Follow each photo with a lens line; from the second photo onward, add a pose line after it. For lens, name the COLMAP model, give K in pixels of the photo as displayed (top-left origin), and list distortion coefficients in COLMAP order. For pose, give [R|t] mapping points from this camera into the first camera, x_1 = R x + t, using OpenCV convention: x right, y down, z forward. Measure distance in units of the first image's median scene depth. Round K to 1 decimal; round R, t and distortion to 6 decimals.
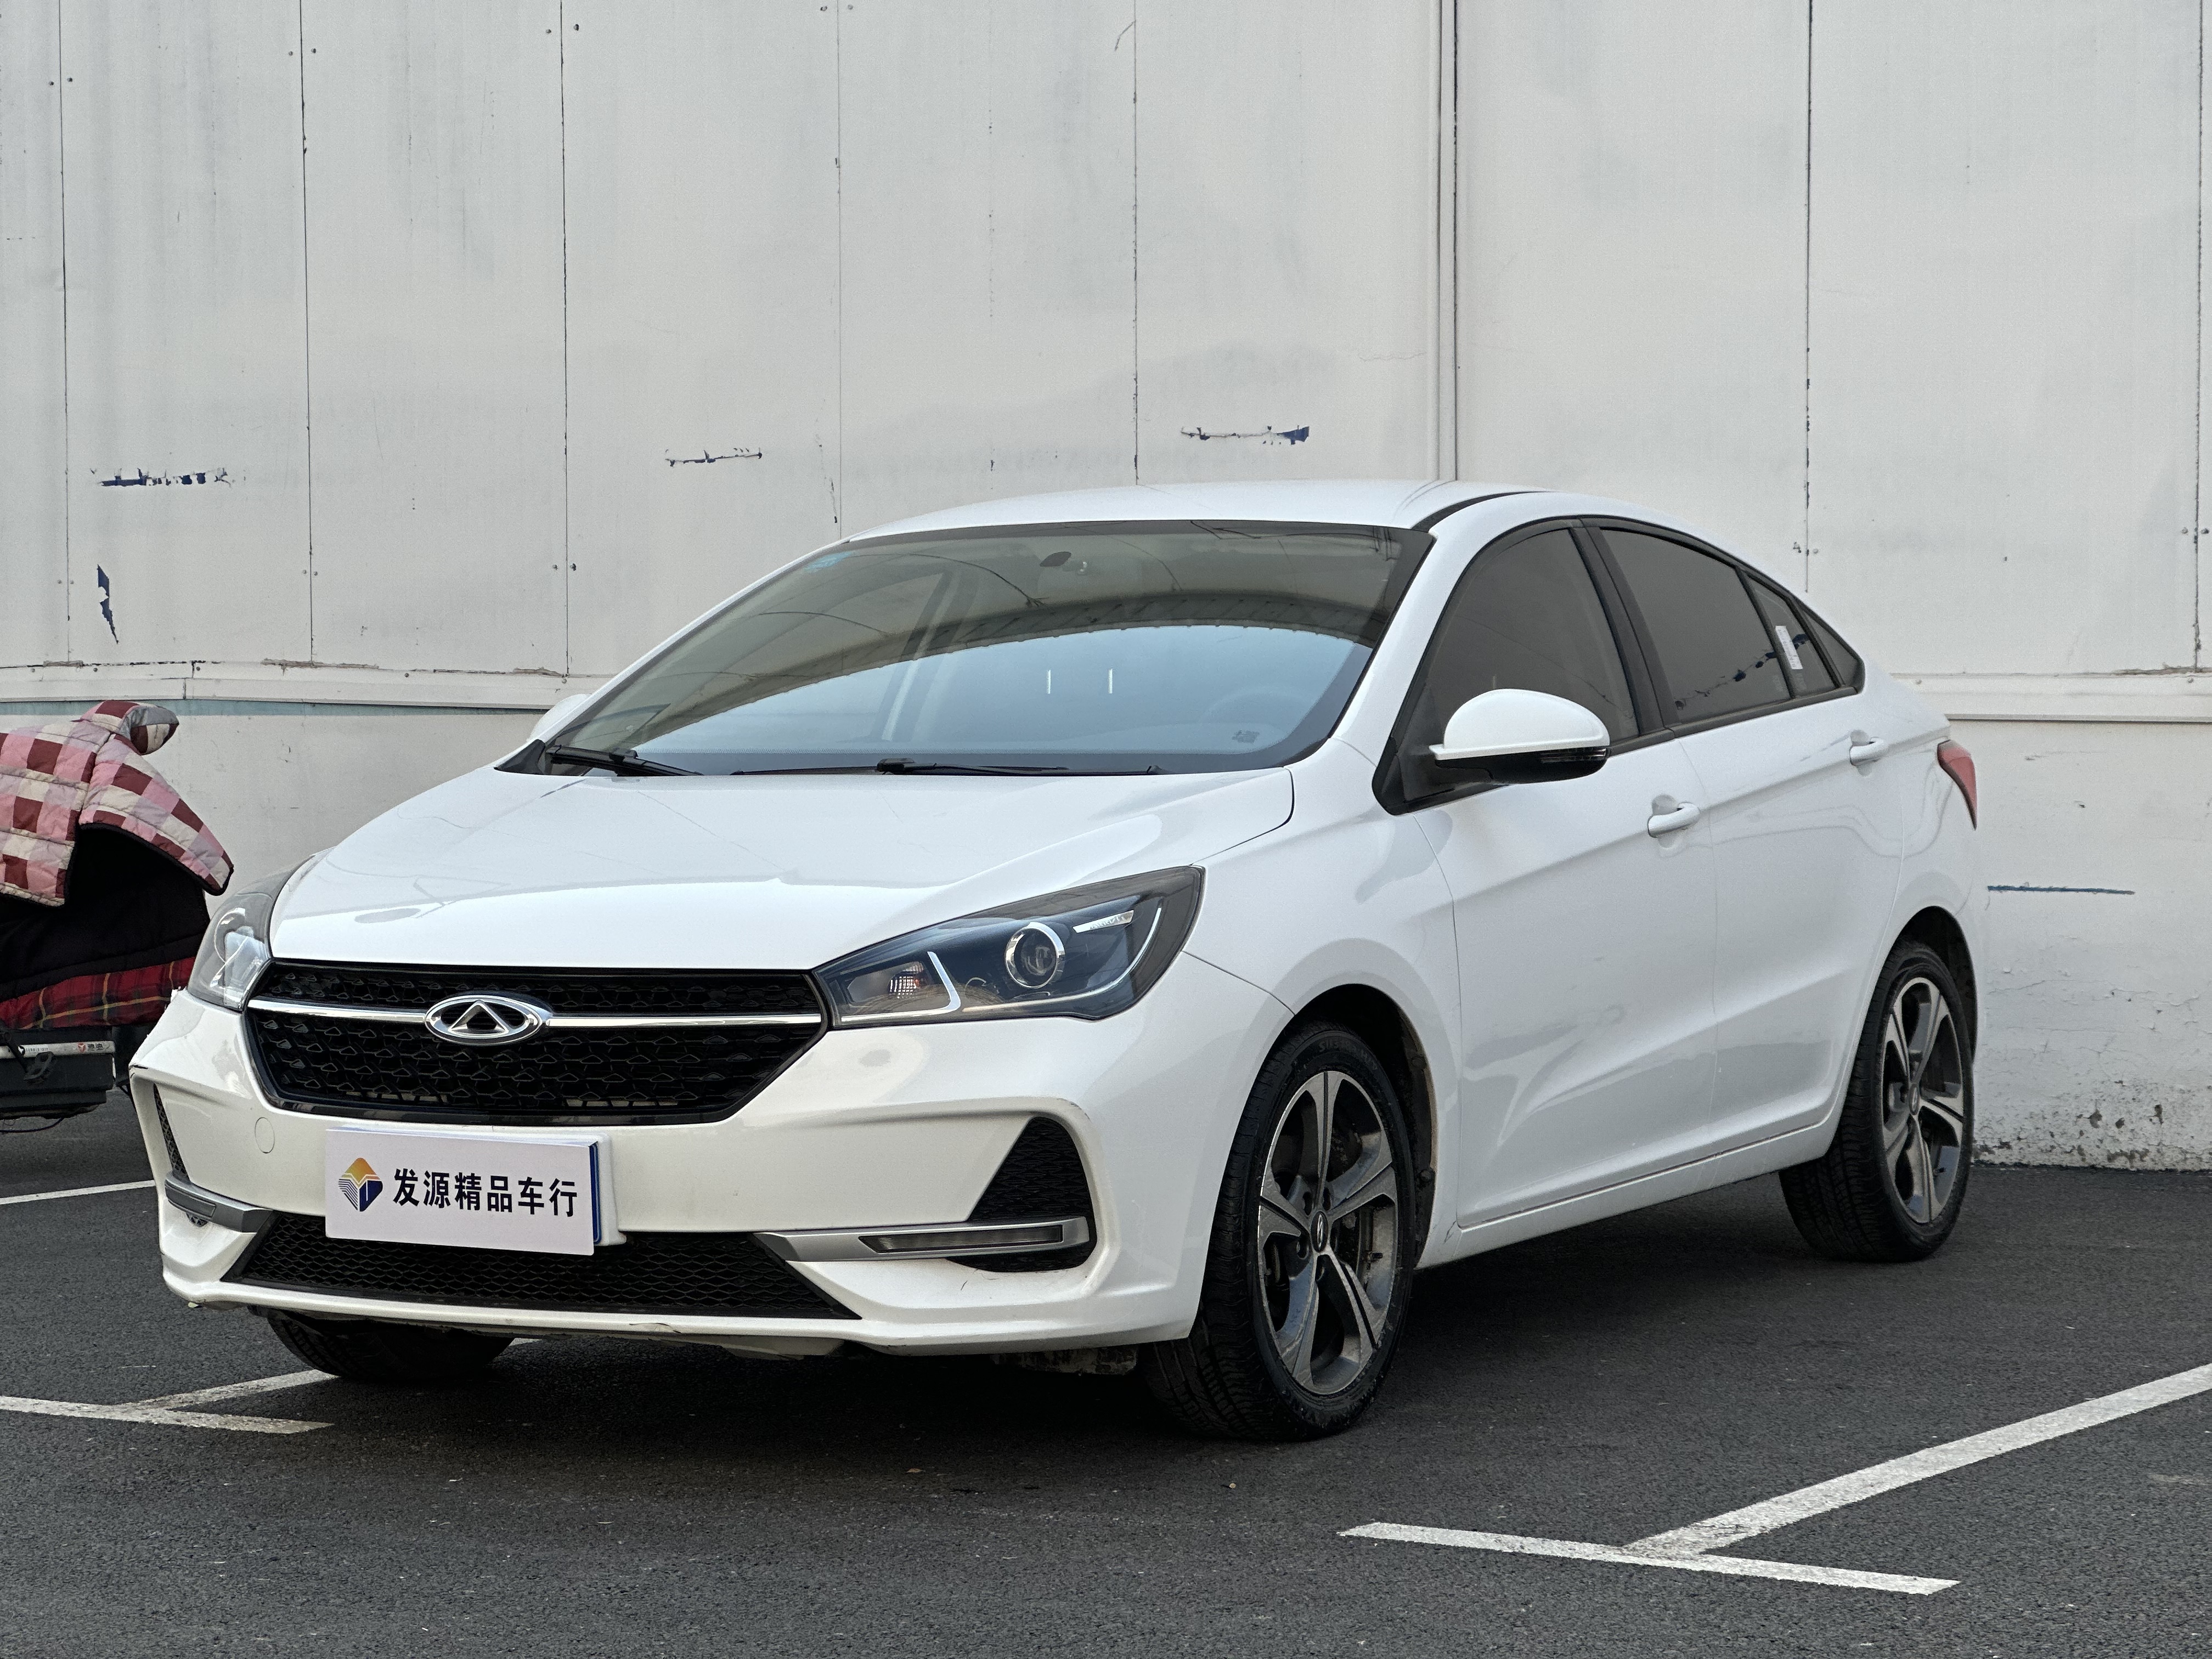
lens RADIAL K [[5004.8, 0, 1093.9], [0, 5004.8, 727.6], [0, 0, 1]] dist [-0.177773, 7.072368]
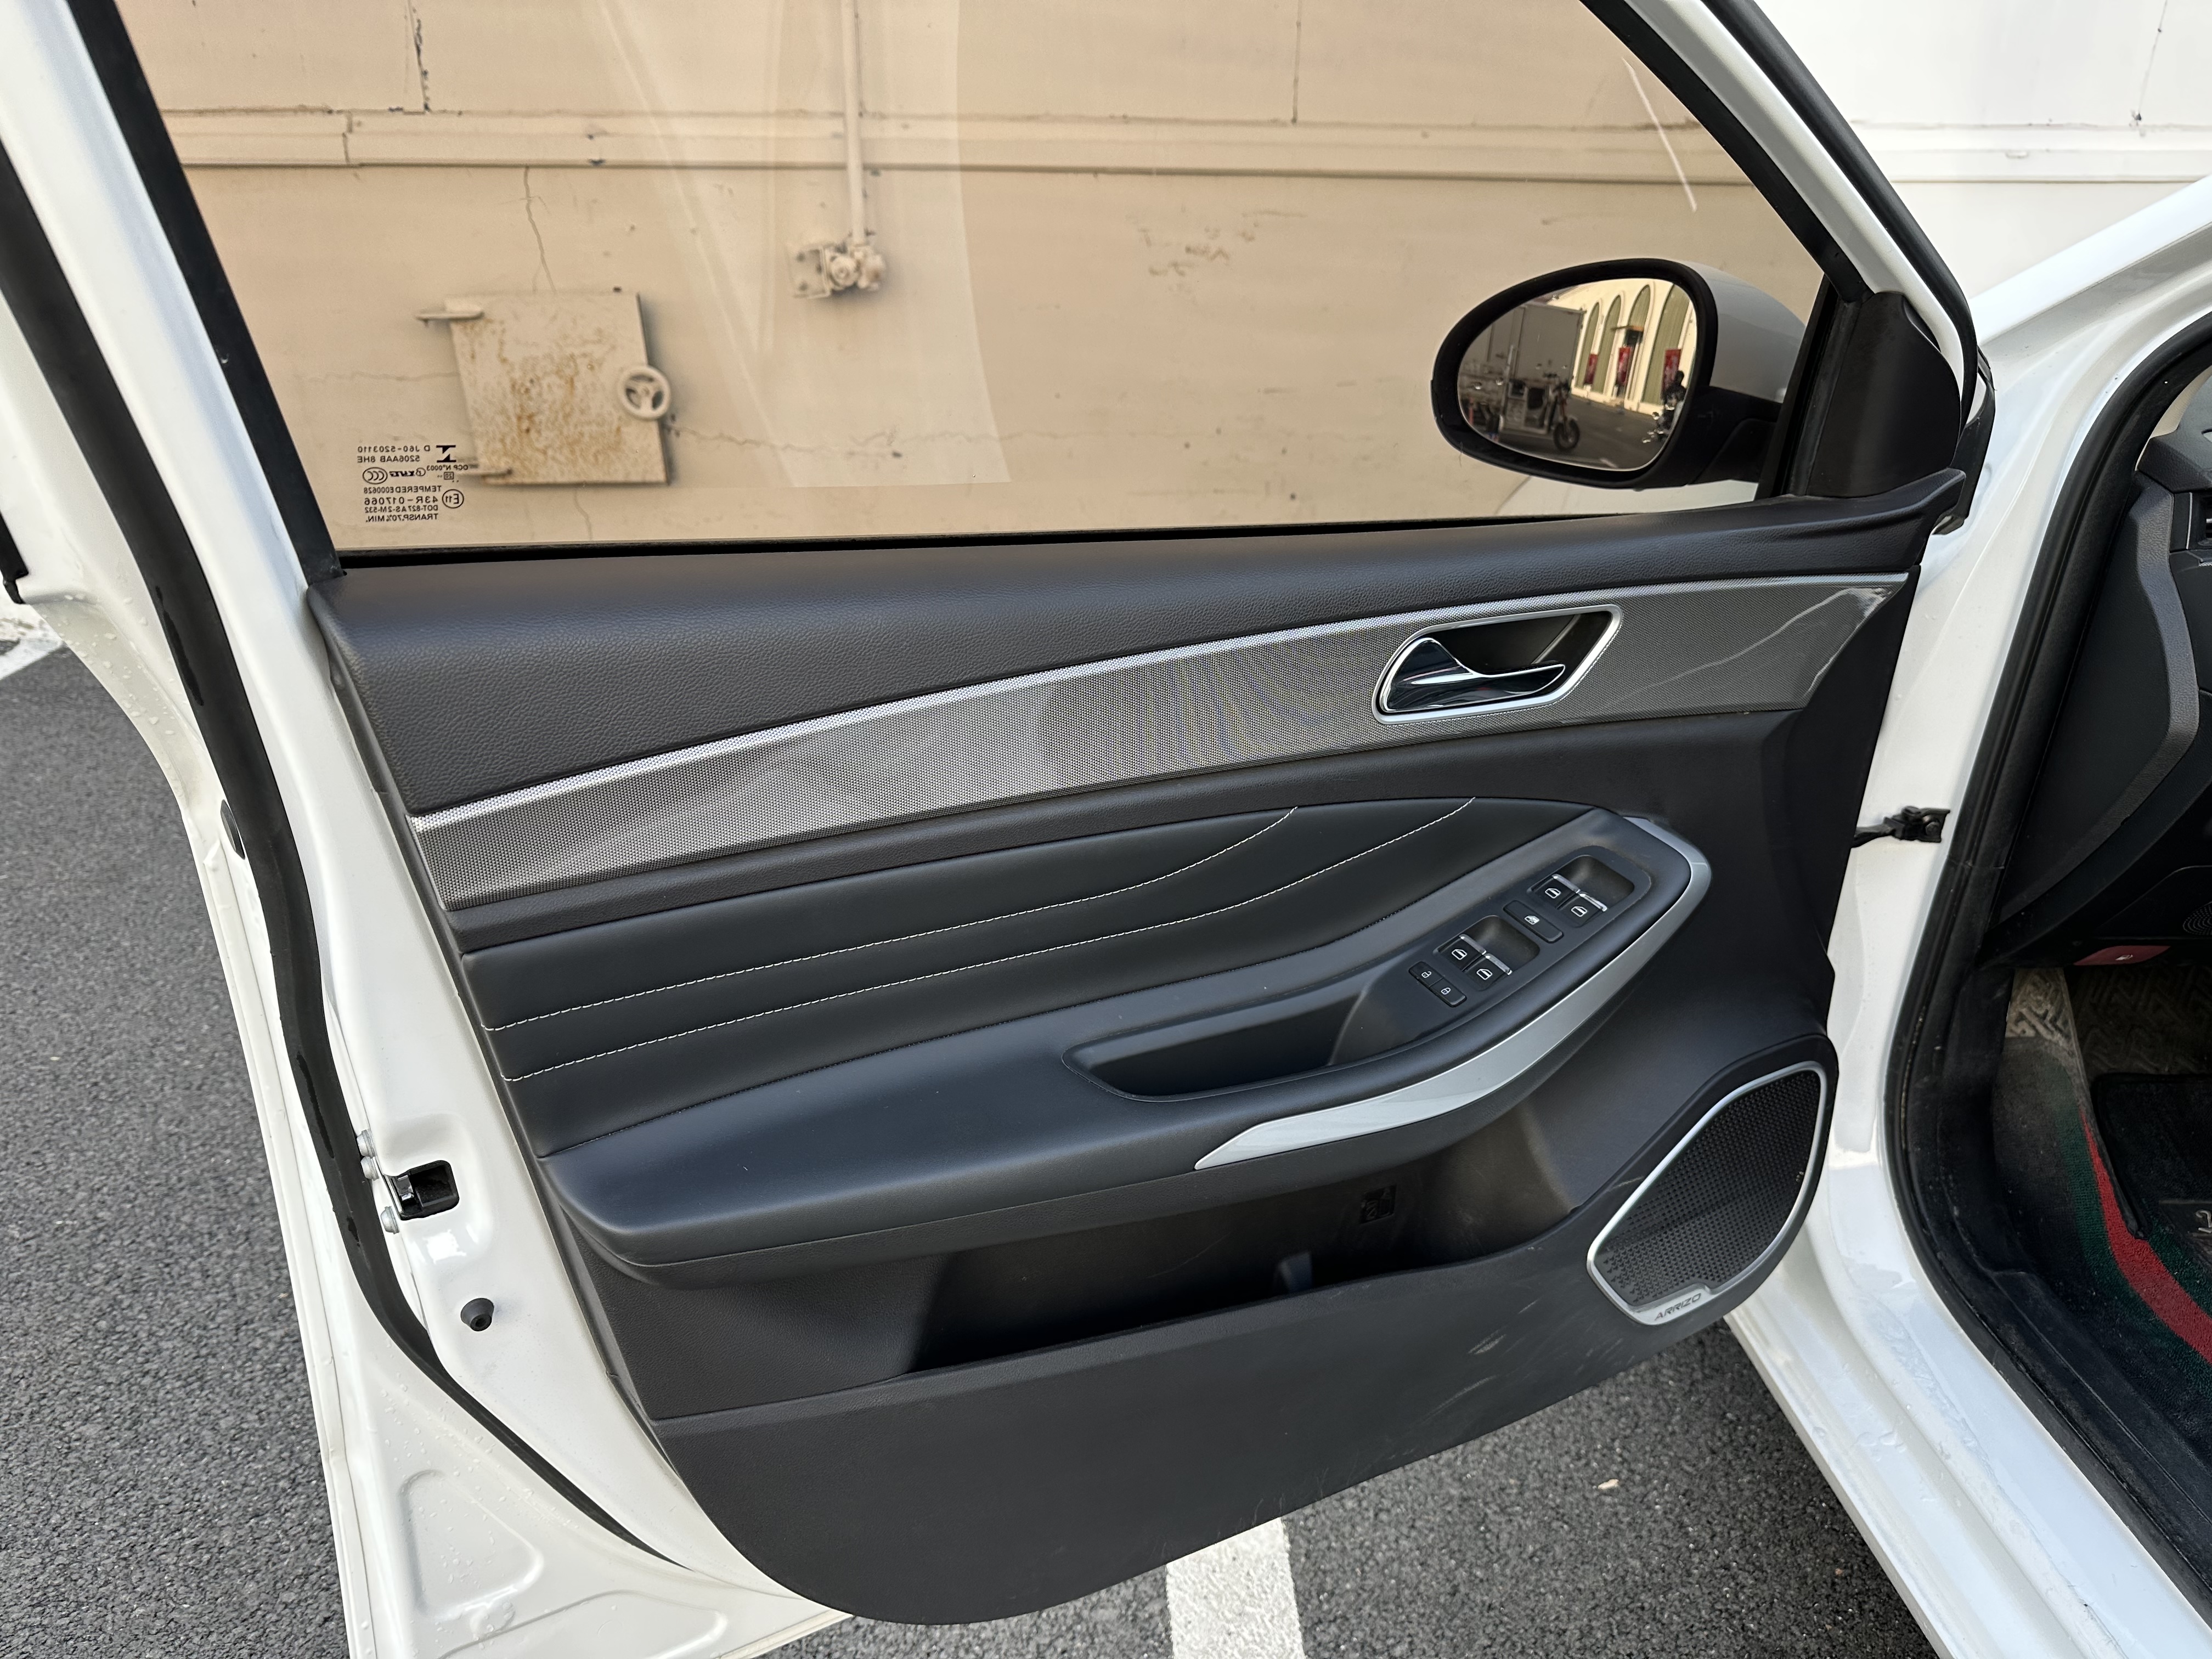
lens RADIAL K [[1660.8, 0, 1111.1], [0, 1660.8, 863.5], [0, 0, 1]] dist [0.037259, -0.059034]
pose [[0.827366, -0.229518, 0.512627, -0.125874], [-0.002419, 0.911231, 0.411889, -0.022329], [-0.561657, -0.342023, 0.753367, 1.268388]]
